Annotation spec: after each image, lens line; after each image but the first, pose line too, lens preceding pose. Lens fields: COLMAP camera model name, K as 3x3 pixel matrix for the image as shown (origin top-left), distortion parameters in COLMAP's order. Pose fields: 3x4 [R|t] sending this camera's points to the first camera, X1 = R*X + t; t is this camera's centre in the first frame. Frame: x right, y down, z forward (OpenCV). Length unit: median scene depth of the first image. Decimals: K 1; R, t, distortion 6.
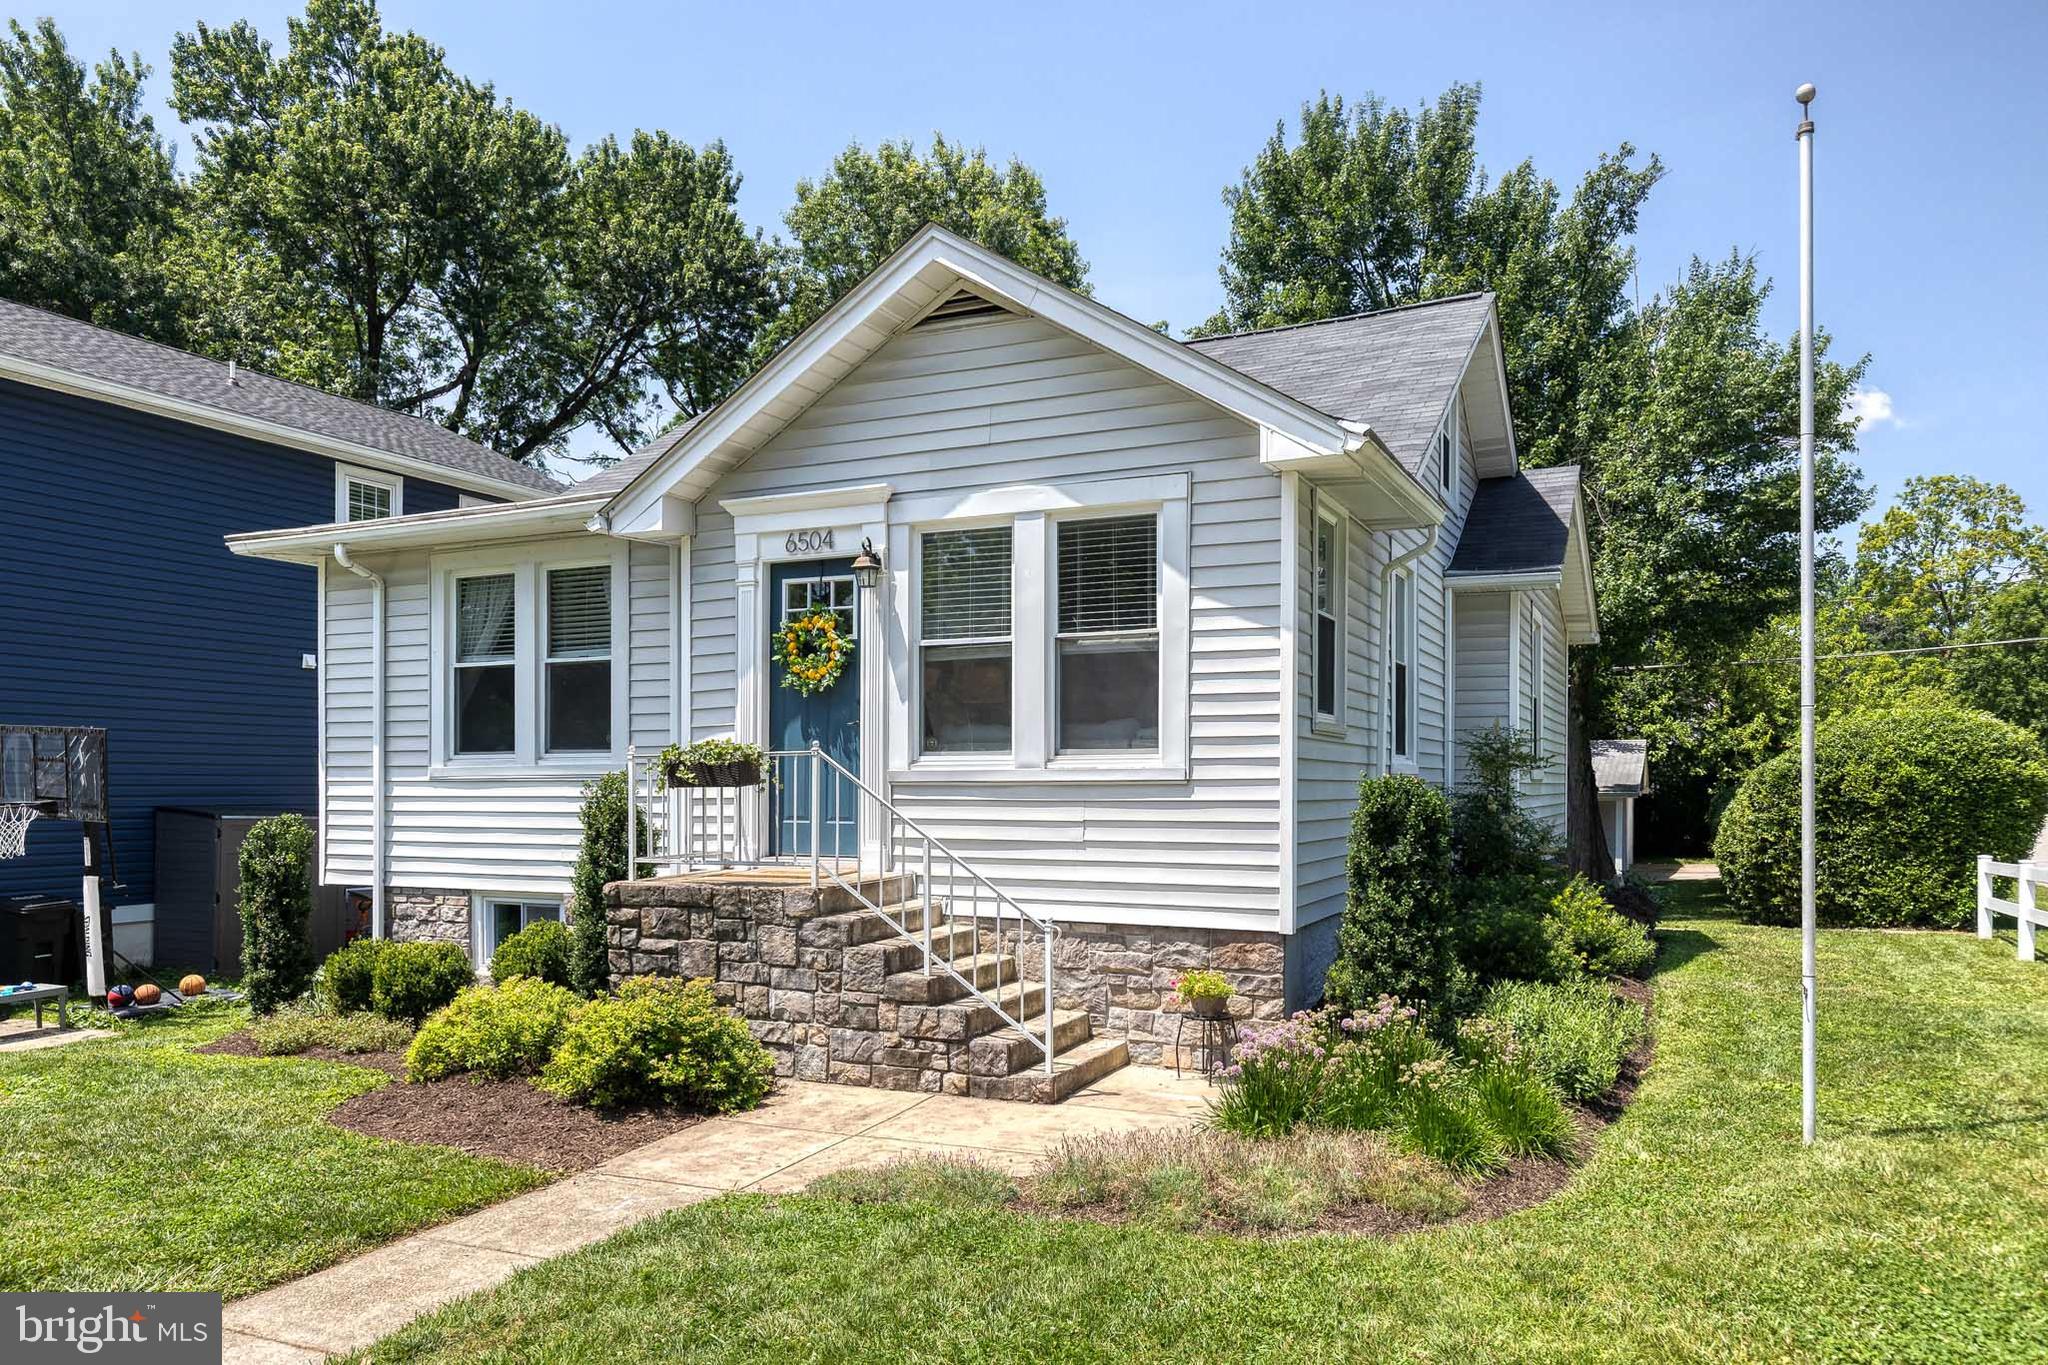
lens RADIAL K [[1412.2, 0, 1036.8], [0, 1412.2, 783.1], [0, 0, 1]] dist [-0.001883, 0.001381]
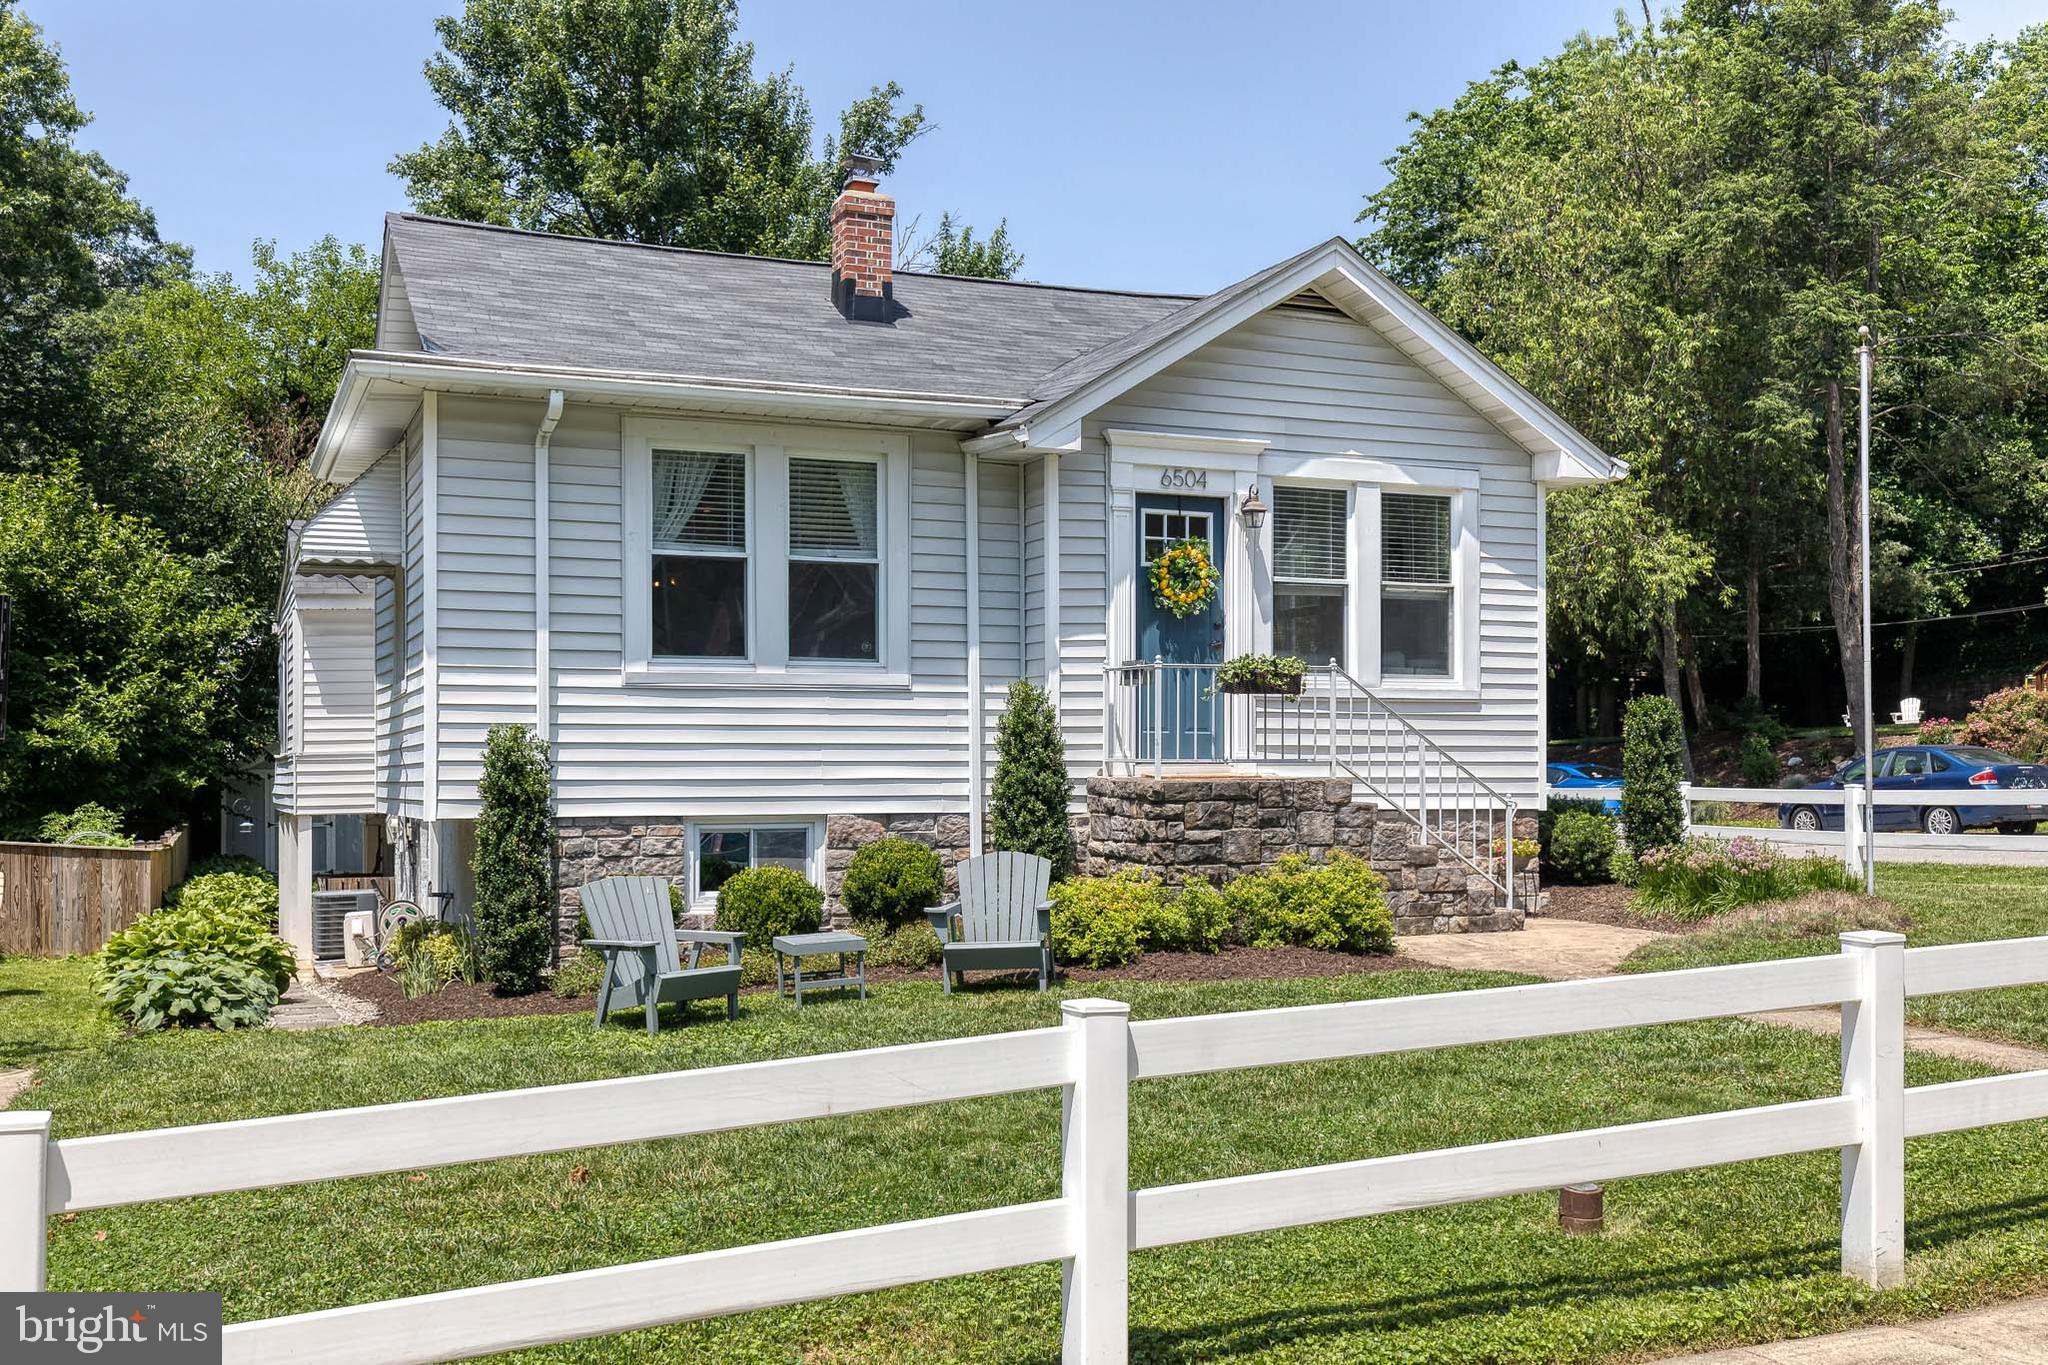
lens RADIAL K [[2007.3, 0, 1025.8], [0, 2007.3, 720.3], [0, 0, 1]] dist [0.009239, 0.002502]
pose [[0.667973, 0.020005, 0.743916, -1.482981], [0.000859, 0.999617, -0.027652, 0.065075], [-0.744185, 0.019110, 0.667700, 0.045454]]
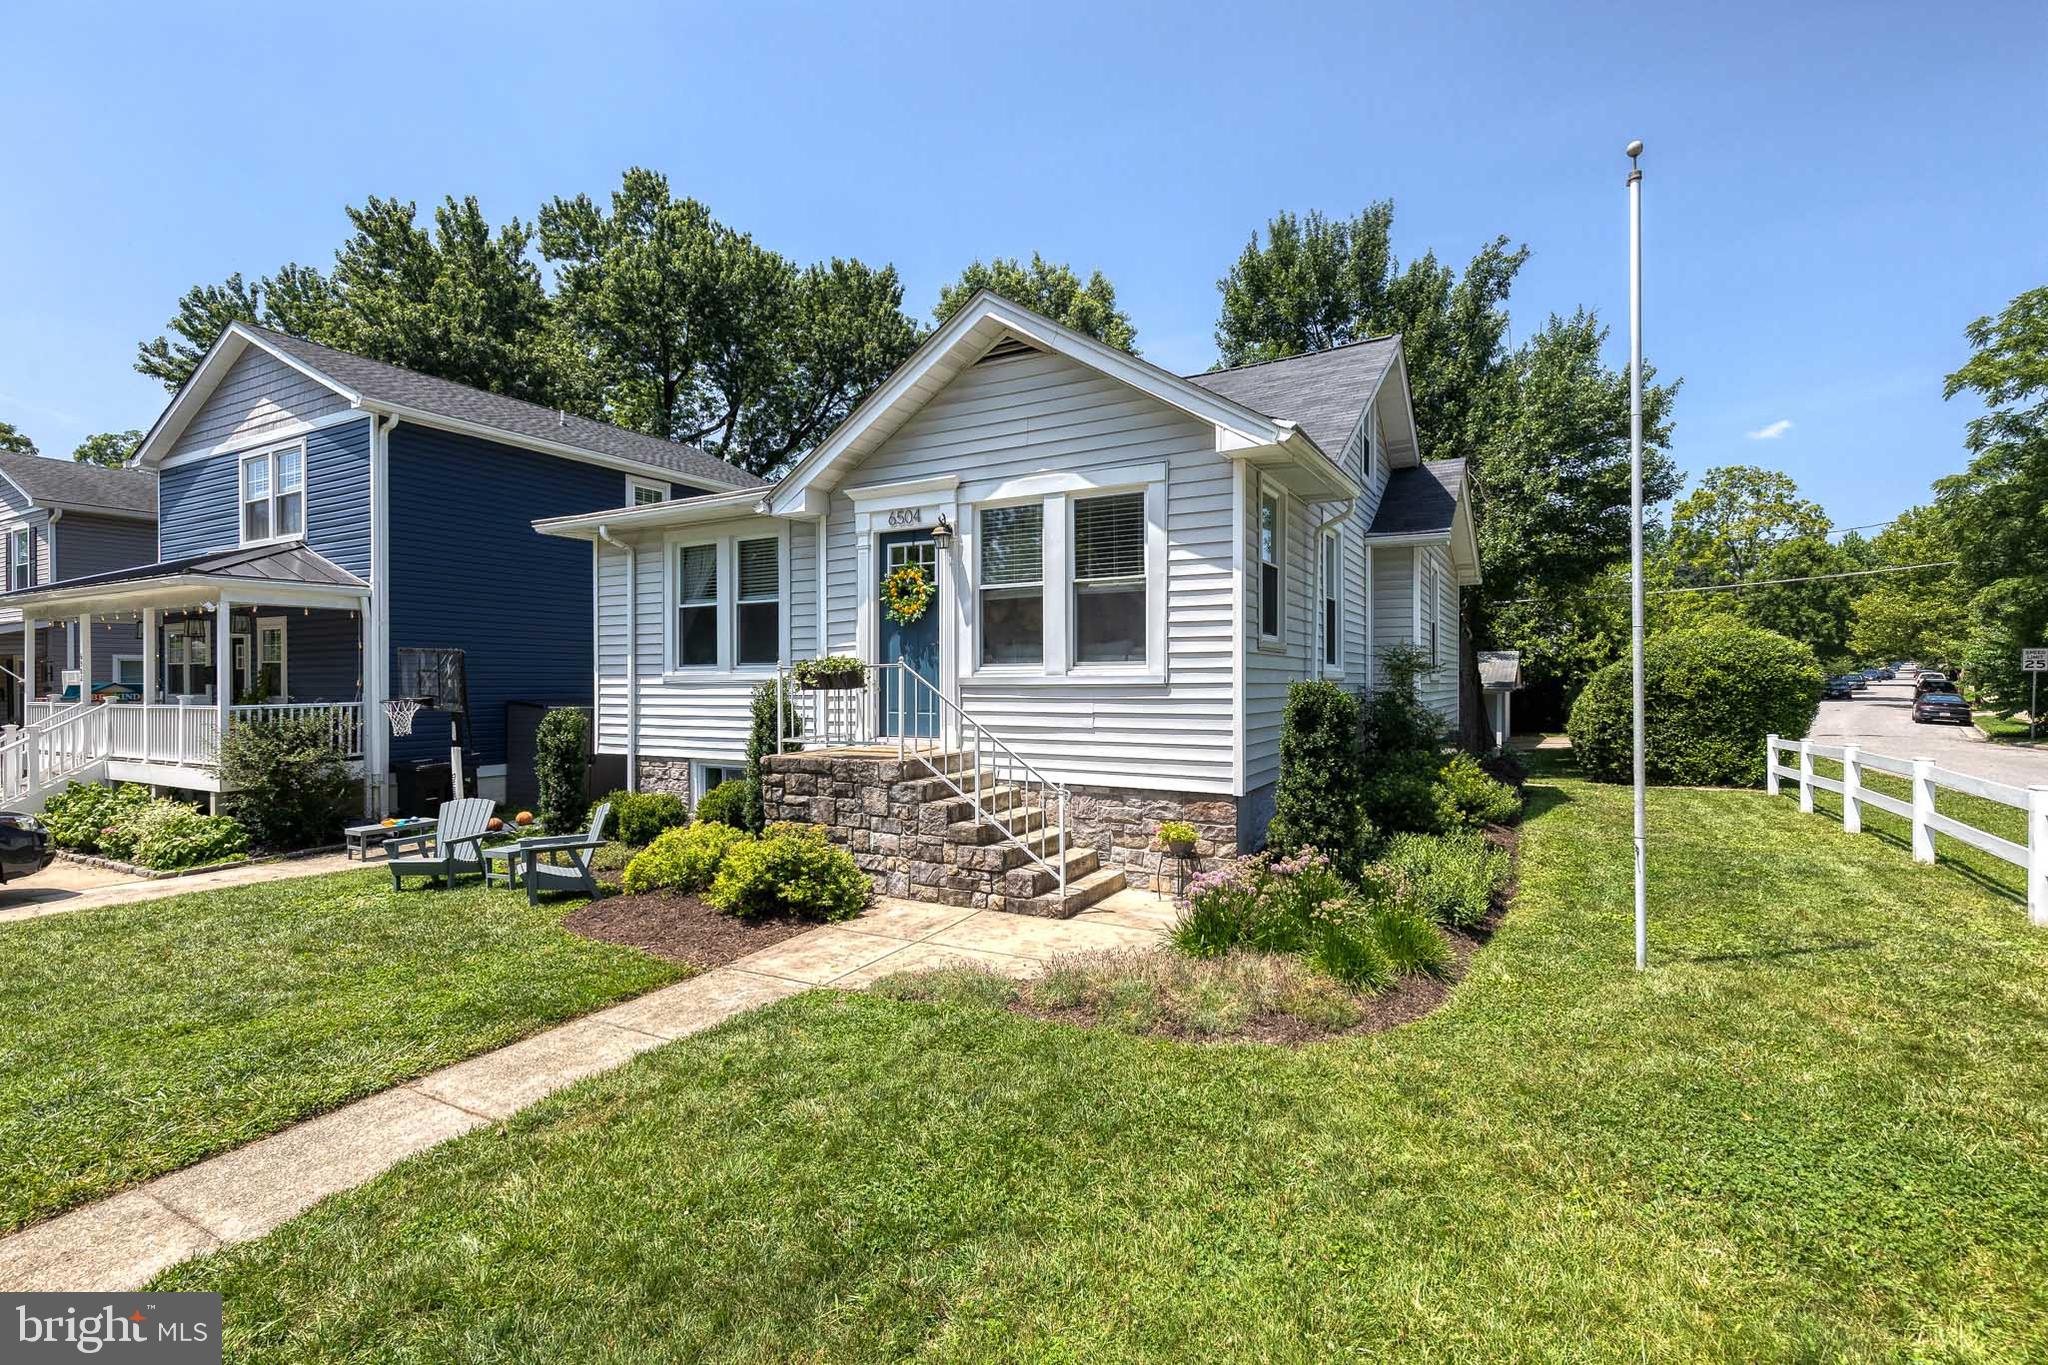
lens RADIAL K [[918.3, 0, 1038.0], [0, 918.3, 677.6], [0, 0, 1]] dist [0.012238, -0.003961]
pose [[0.997163, -0.003109, -0.075209, 0.045200], [0.002796, 0.999987, -0.004274, -0.004422], [0.075221, 0.004051, 0.997159, 0.084928]]
